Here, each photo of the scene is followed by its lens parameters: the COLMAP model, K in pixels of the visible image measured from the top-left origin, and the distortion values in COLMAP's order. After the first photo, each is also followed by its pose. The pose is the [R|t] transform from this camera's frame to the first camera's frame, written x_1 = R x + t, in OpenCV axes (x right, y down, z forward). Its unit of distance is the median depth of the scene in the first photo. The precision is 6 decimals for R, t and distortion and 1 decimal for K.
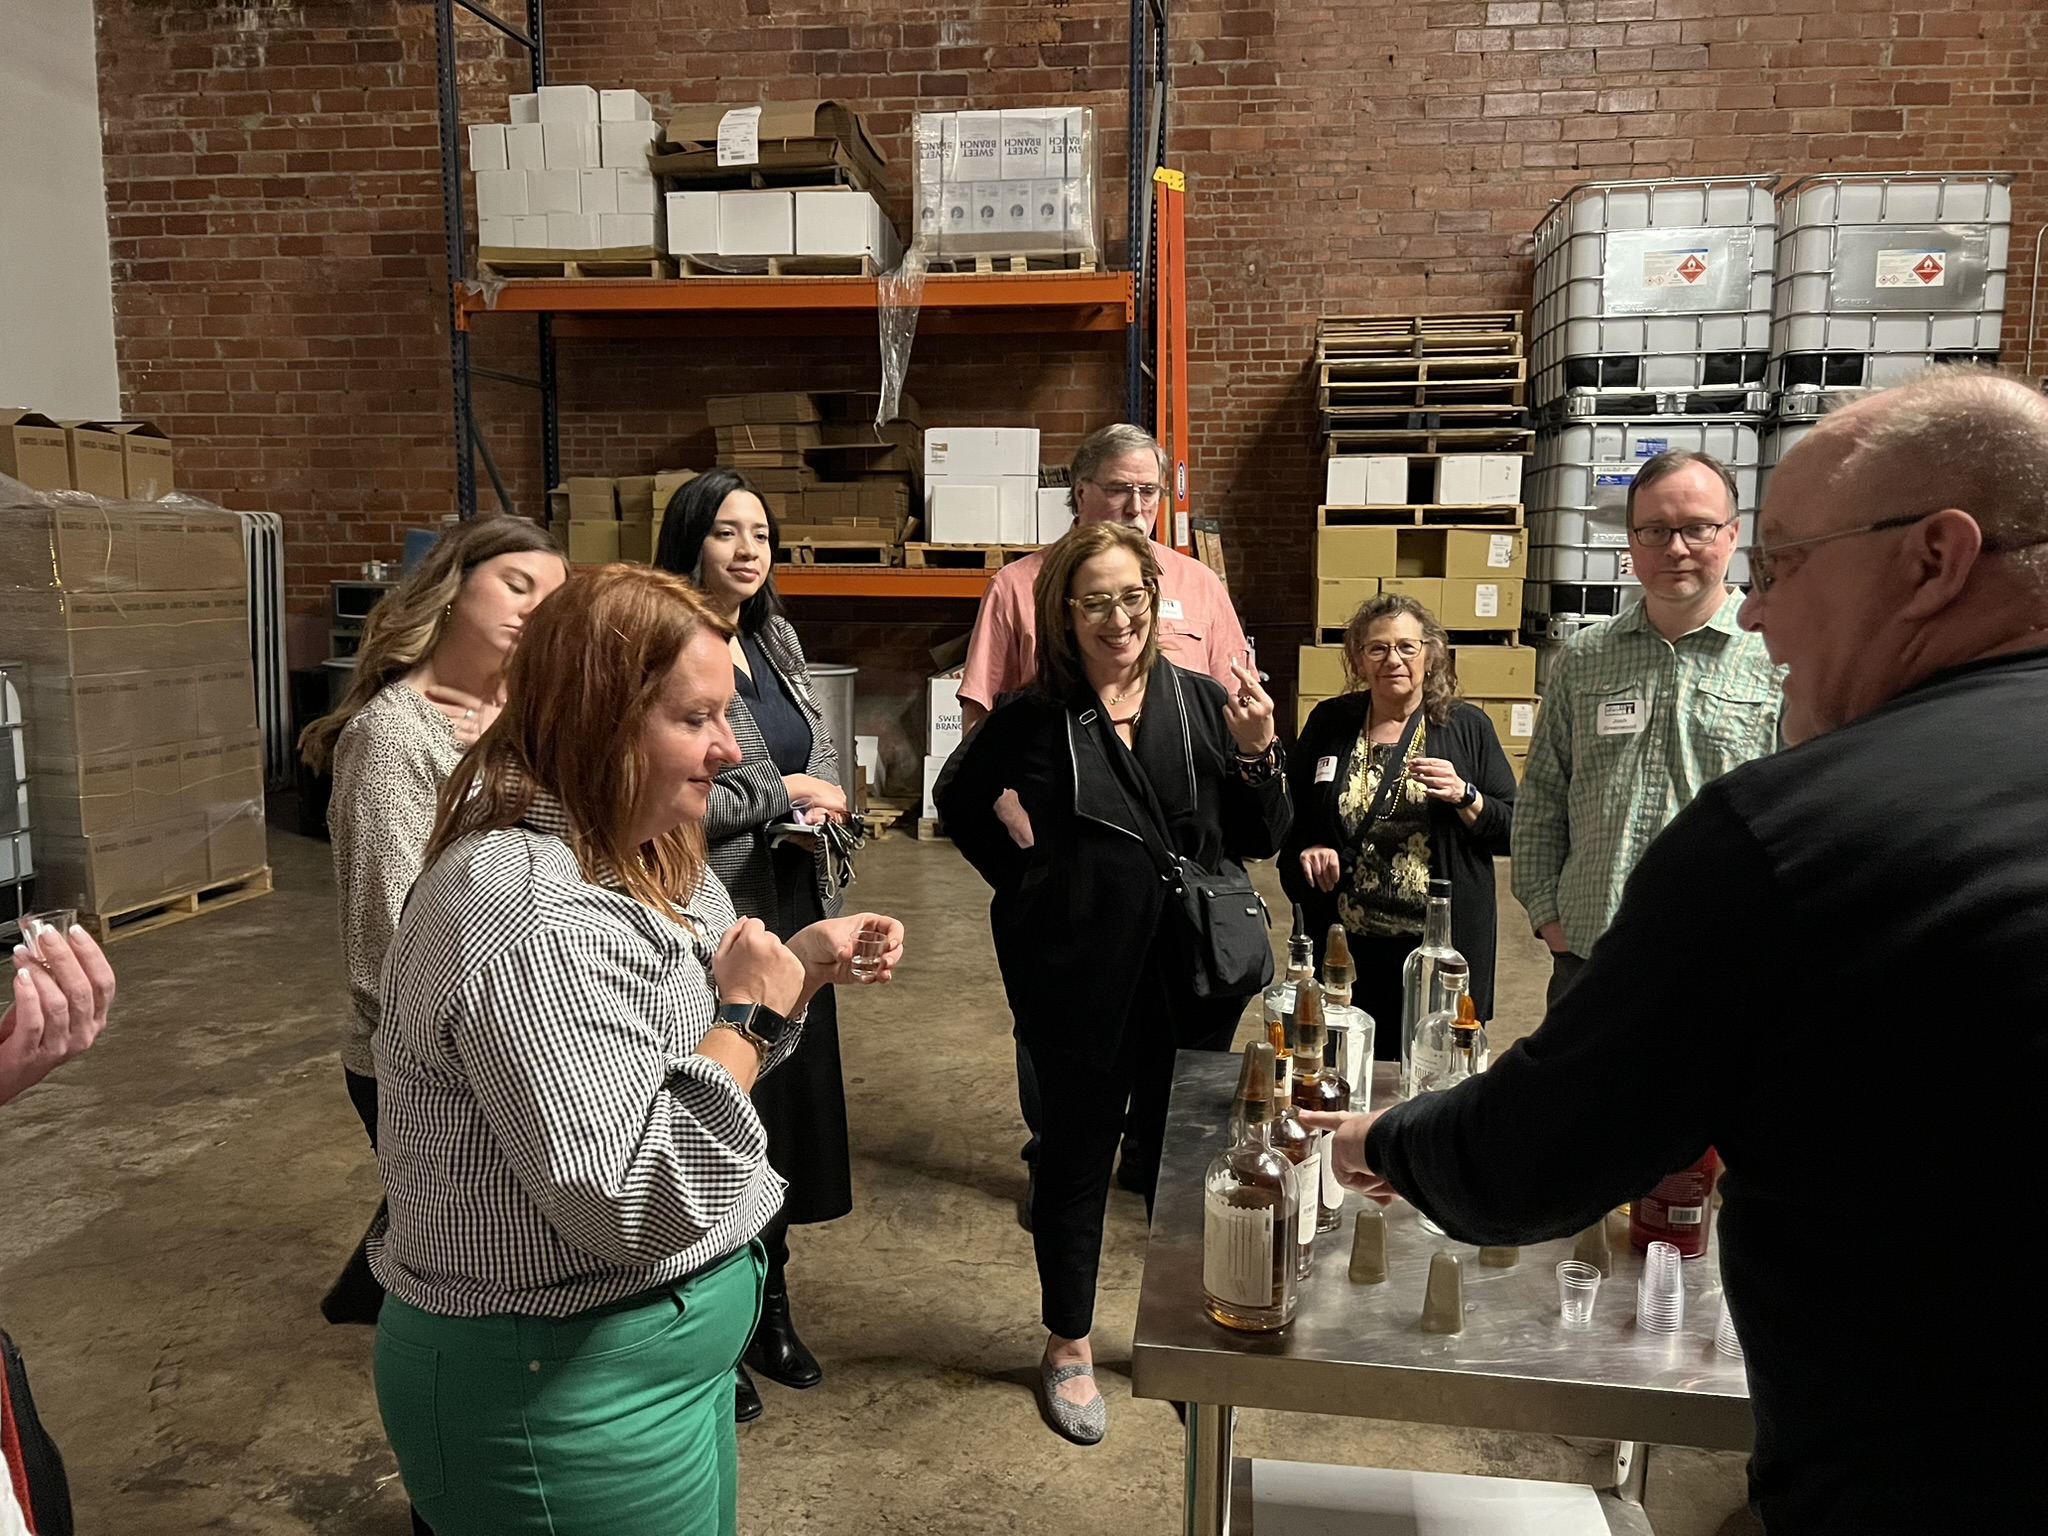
lens RADIAL K [[1571.9, 0, 1007.8], [0, 1571.9, 759.6], [0, 0, 1]] dist [0.061117, -0.069719]
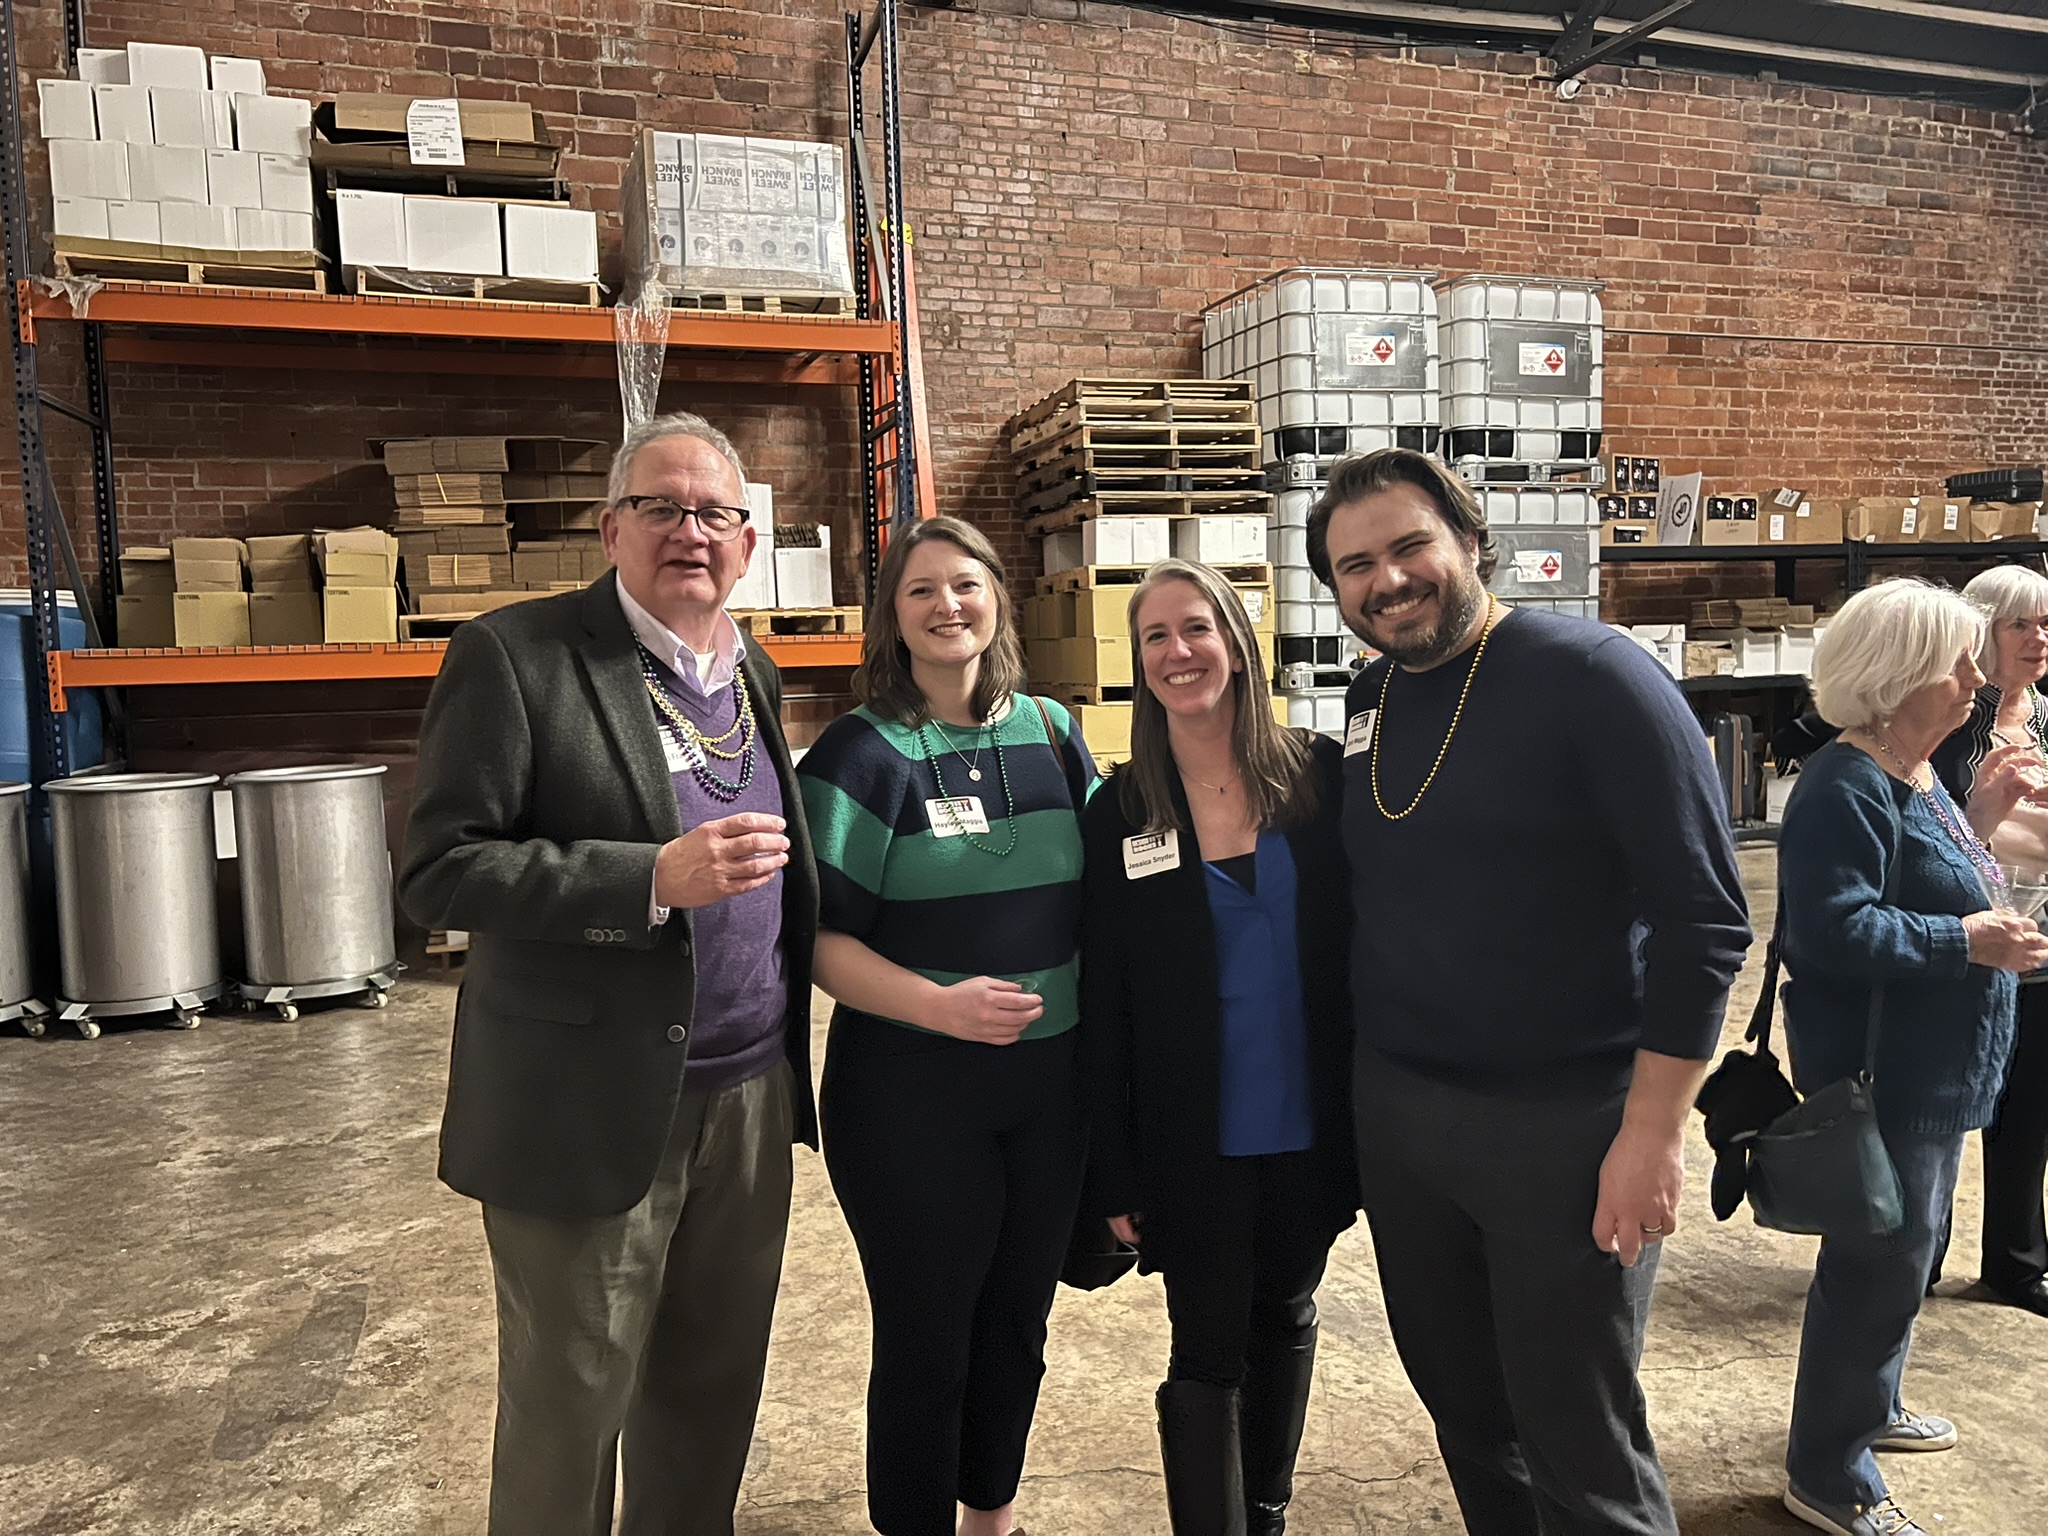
lens RADIAL K [[1556.6, 0, 1023.5], [0, 1556.6, 764.8], [0, 0, 1]] dist [0.027940, -0.011587]
pose [[0.887531, -0.067492, 0.455778, -0.278863], [0.088657, 0.995744, -0.025190, -0.011742], [-0.452138, 0.062765, 0.889737, 0.138472]]
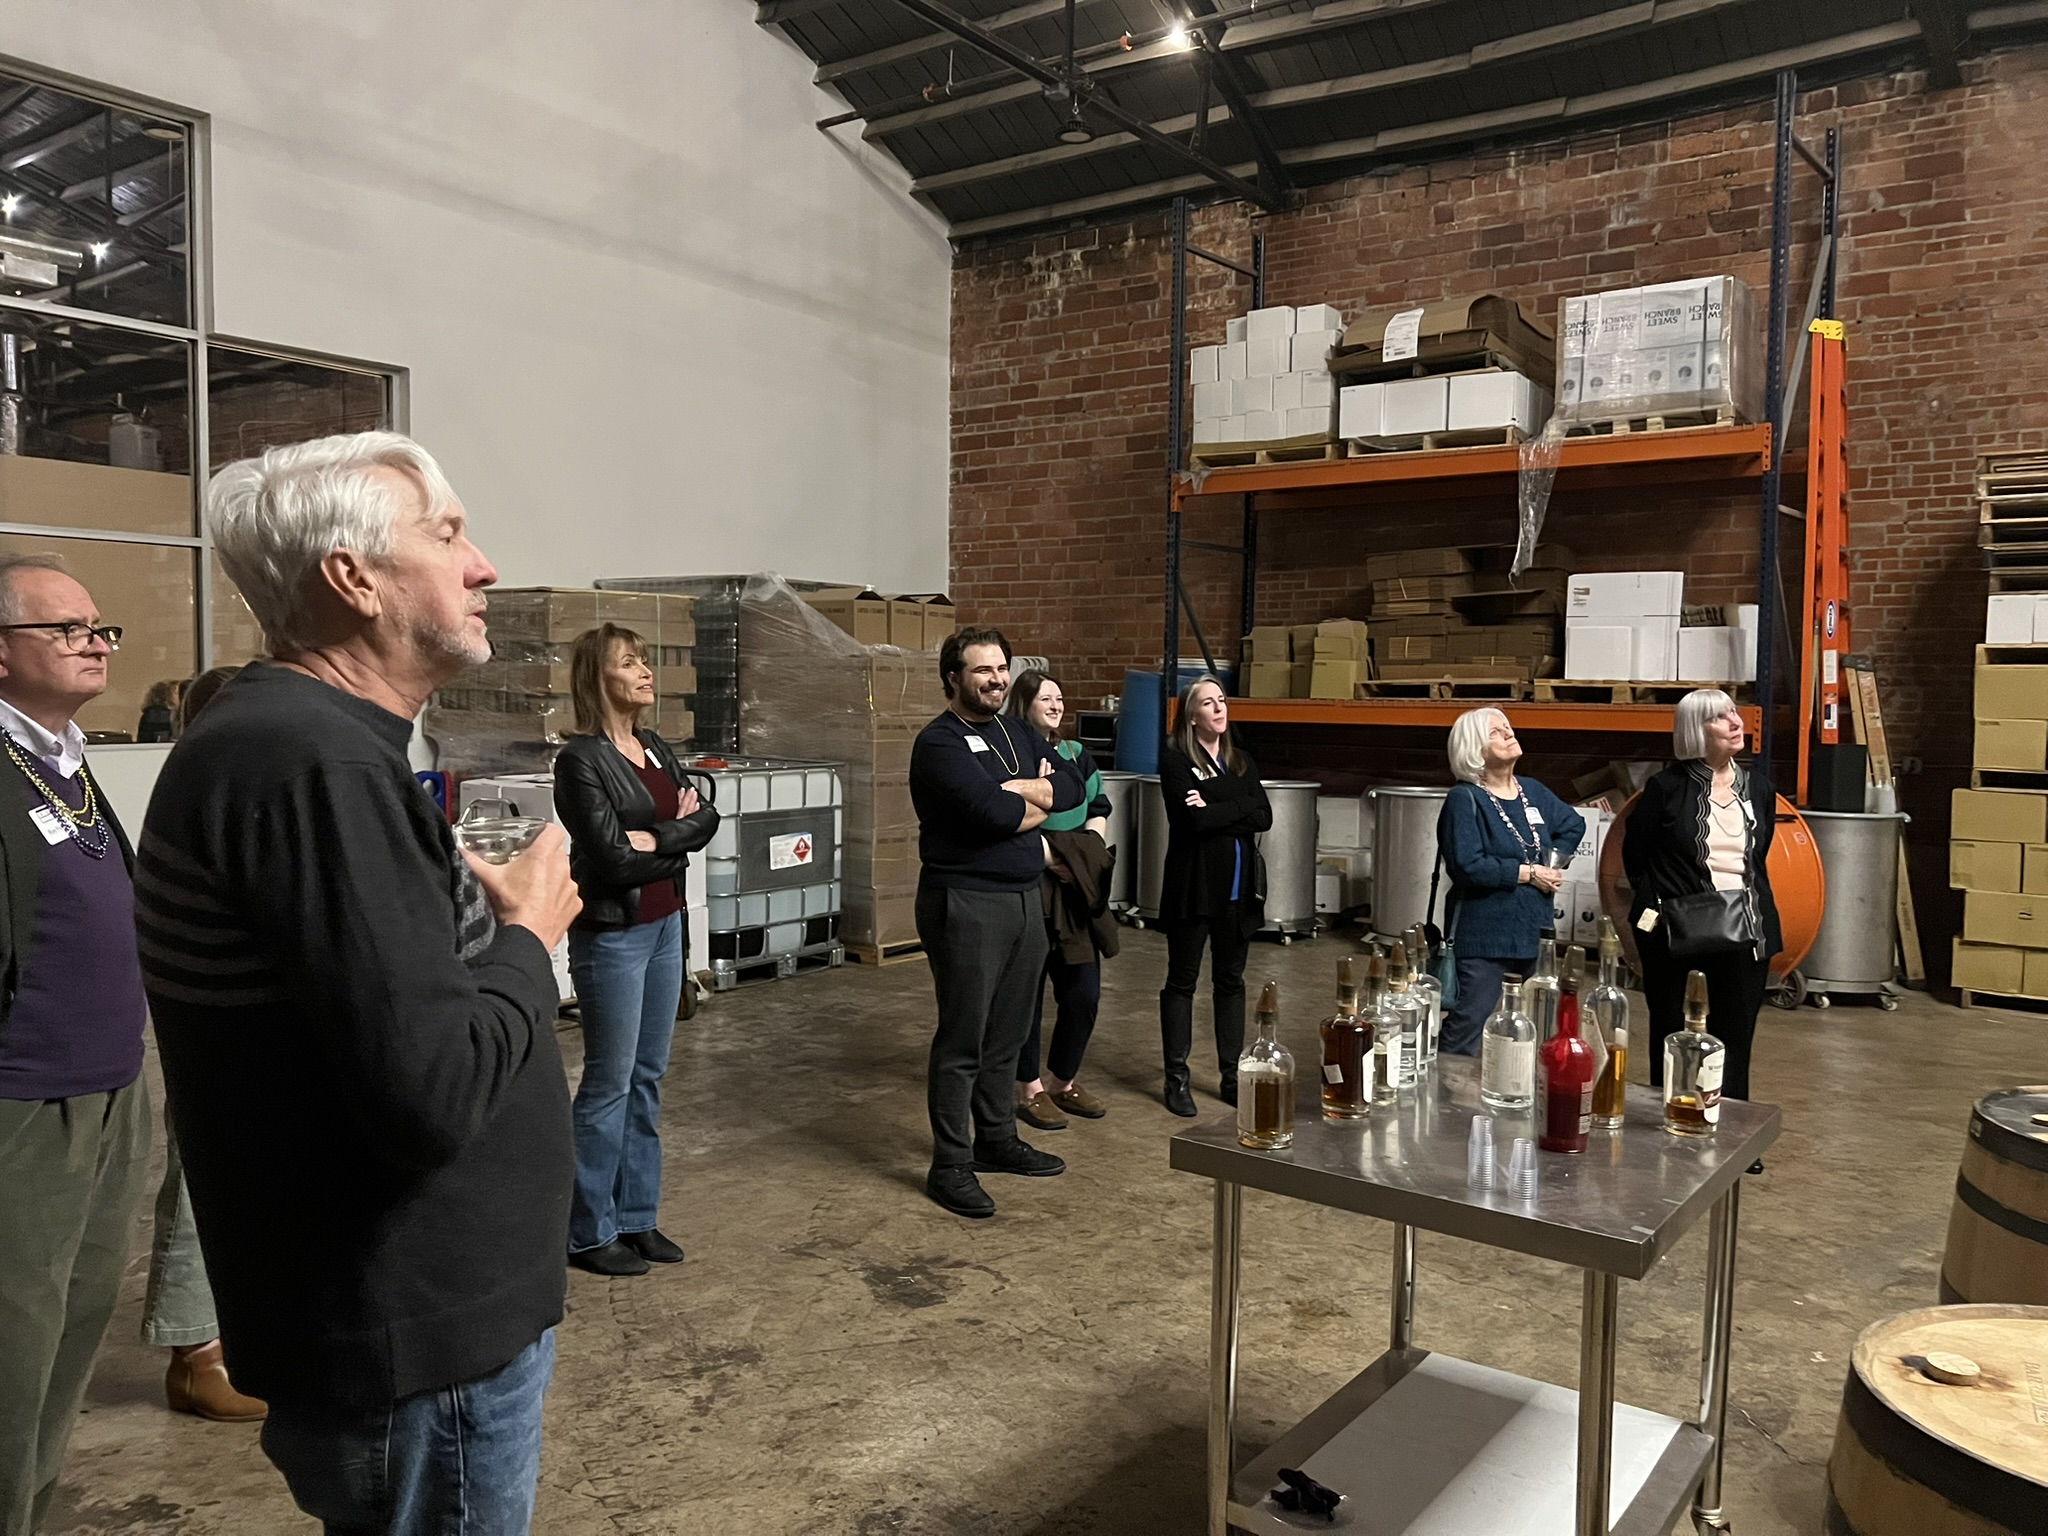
lens RADIAL K [[1554.8, 0, 1021.8], [0, 1554.8, 774.3], [0, 0, 1]] dist [0.065481, -0.073659]
pose [[0.881094, 0.031705, -0.471877, 0.131367], [-0.067036, 0.996049, -0.058246, 0.013574], [0.468166, 0.082953, 0.879738, -0.112290]]
